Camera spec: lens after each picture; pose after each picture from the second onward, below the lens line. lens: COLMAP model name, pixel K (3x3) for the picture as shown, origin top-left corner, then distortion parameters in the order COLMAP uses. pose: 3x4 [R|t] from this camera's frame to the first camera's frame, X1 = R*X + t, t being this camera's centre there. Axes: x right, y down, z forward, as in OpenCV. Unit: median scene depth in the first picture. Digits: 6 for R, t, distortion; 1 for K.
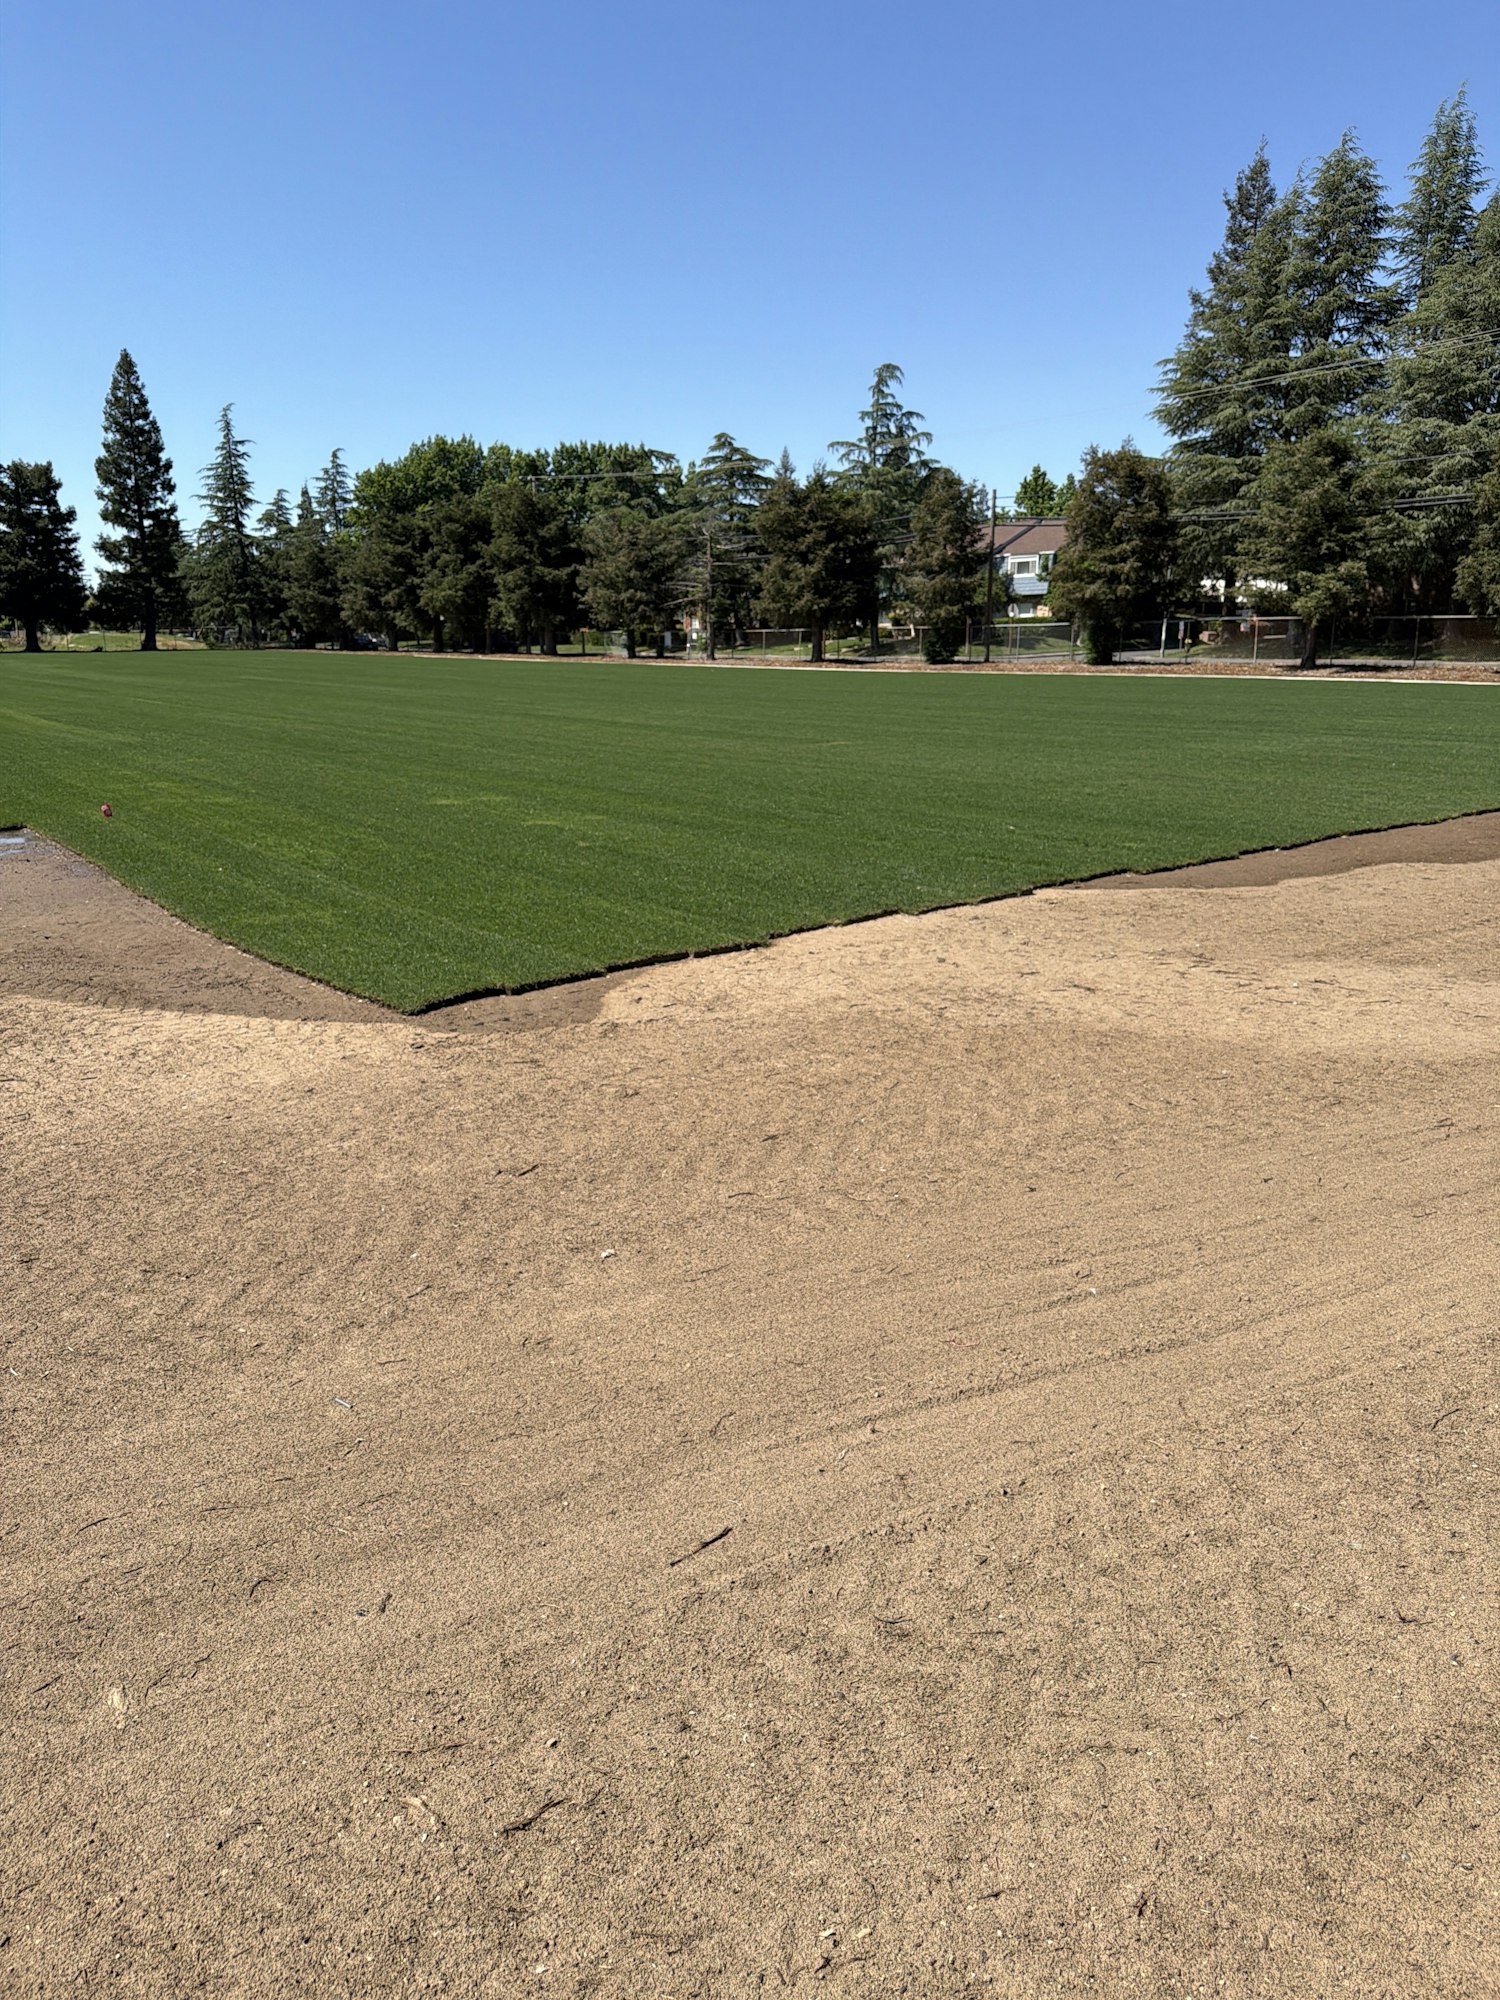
lens RADIAL K [[1400.5, 0, 737.9], [0, 1400.5, 977.7], [0, 0, 1]] dist [0.021721, -0.021546]
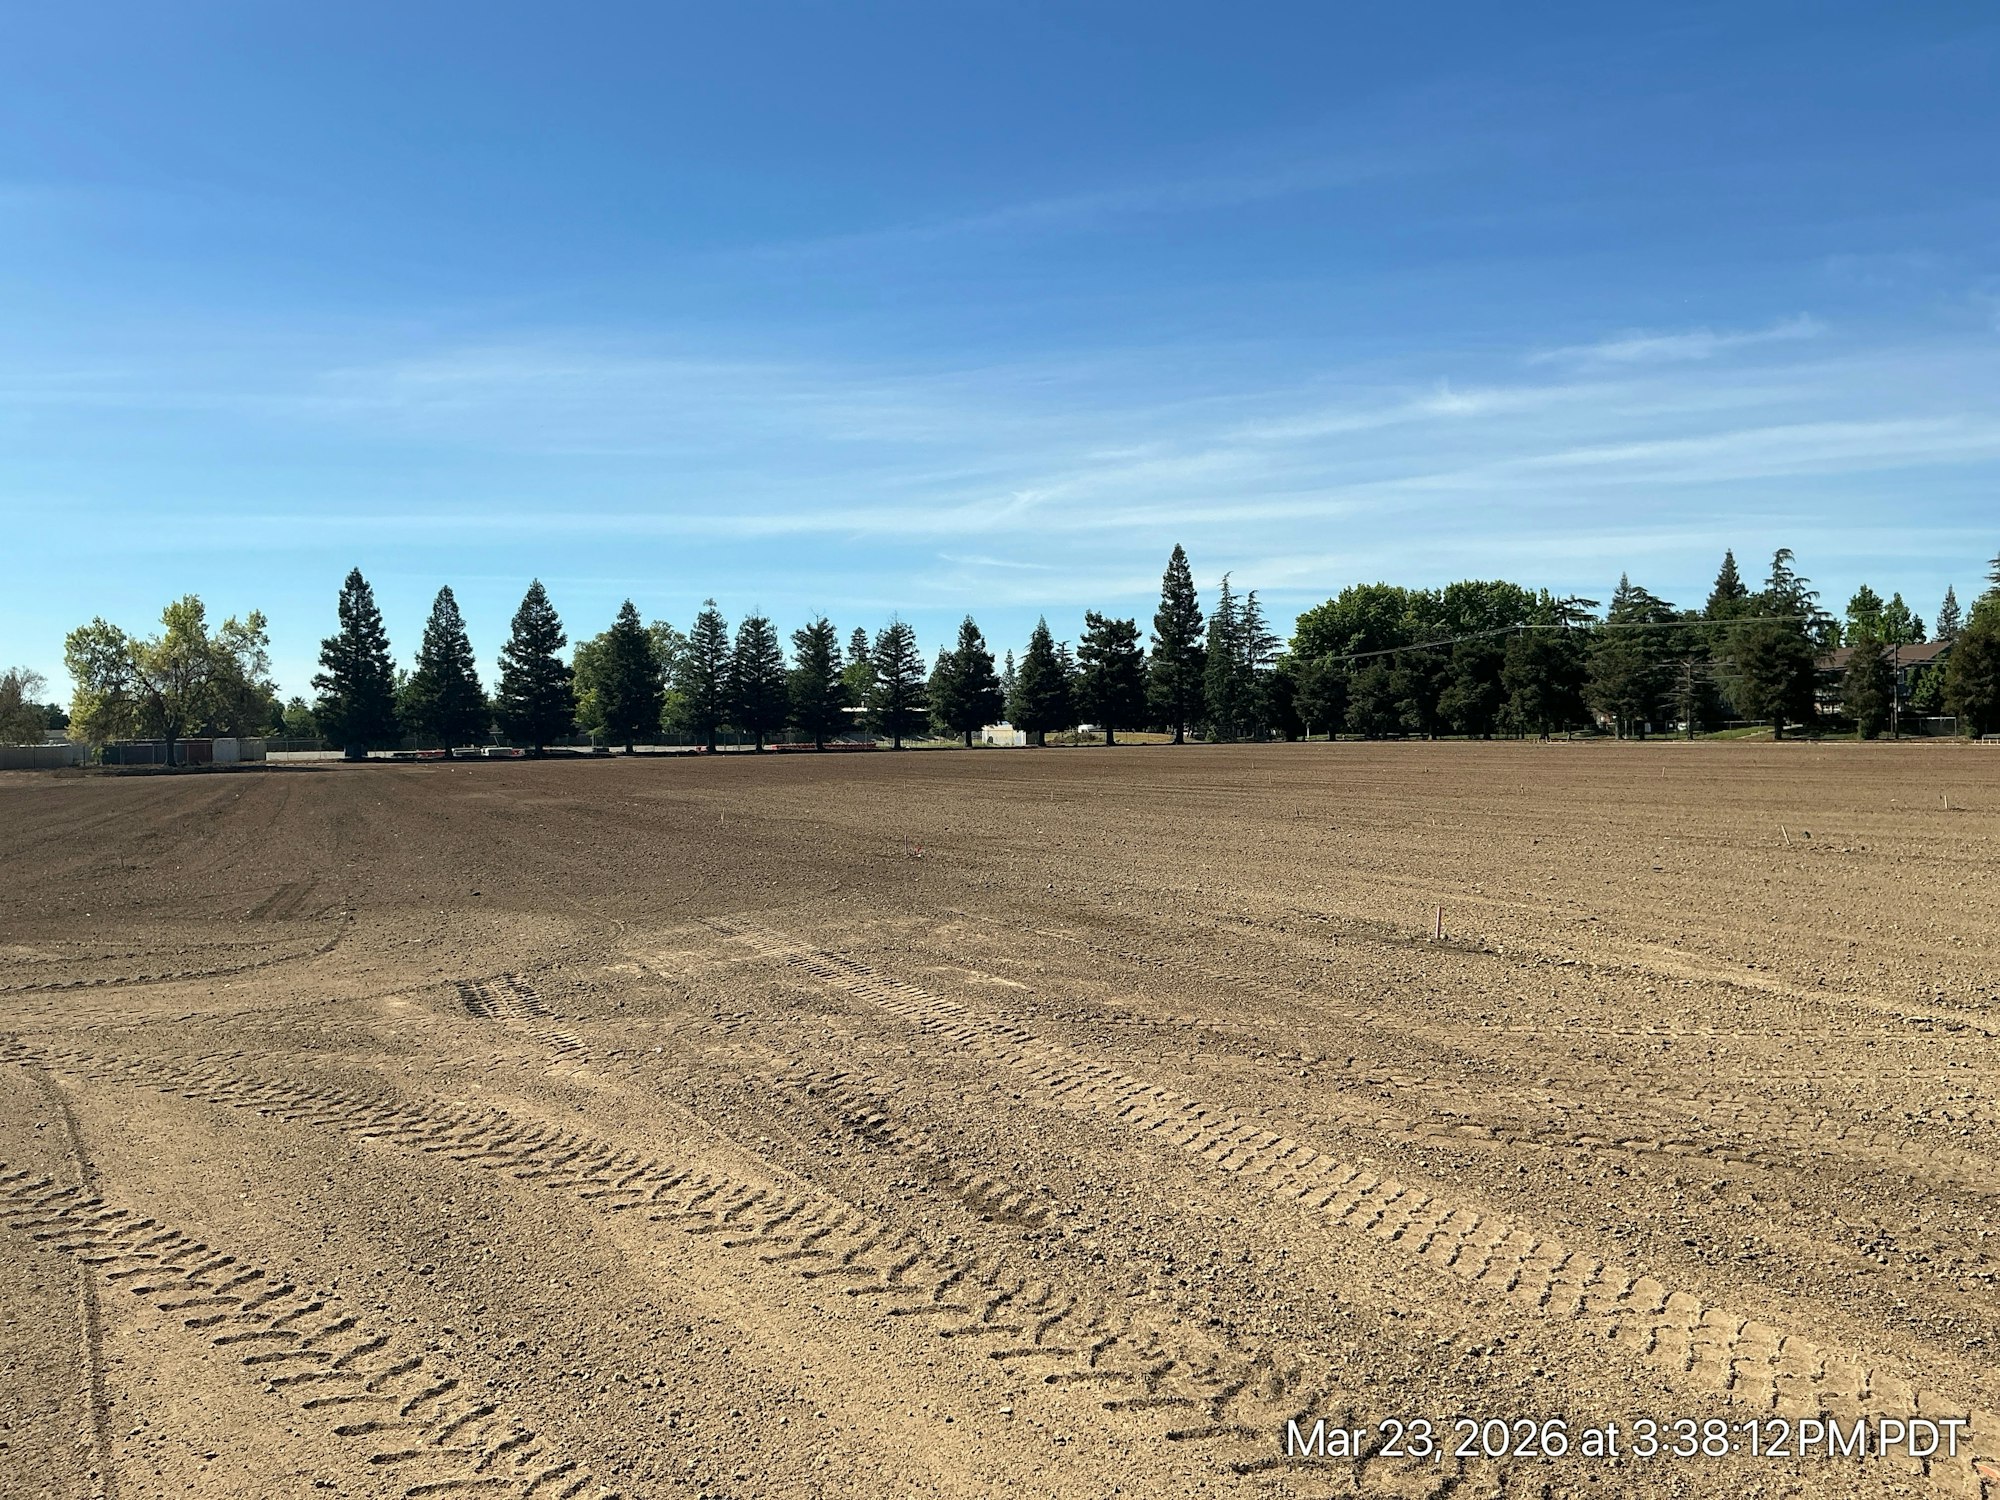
lens RADIAL K [[1655.2, 0, 1001.4], [0, 1655.2, 741.7], [0, 0, 1]] dist [0.129832, -0.263289]
pose [[0.971181, -0.009943, -0.238136, -0.211322], [-0.046122, 0.972404, -0.228698, 0.159919], [0.233838, 0.233091, 0.943922, -0.636185]]
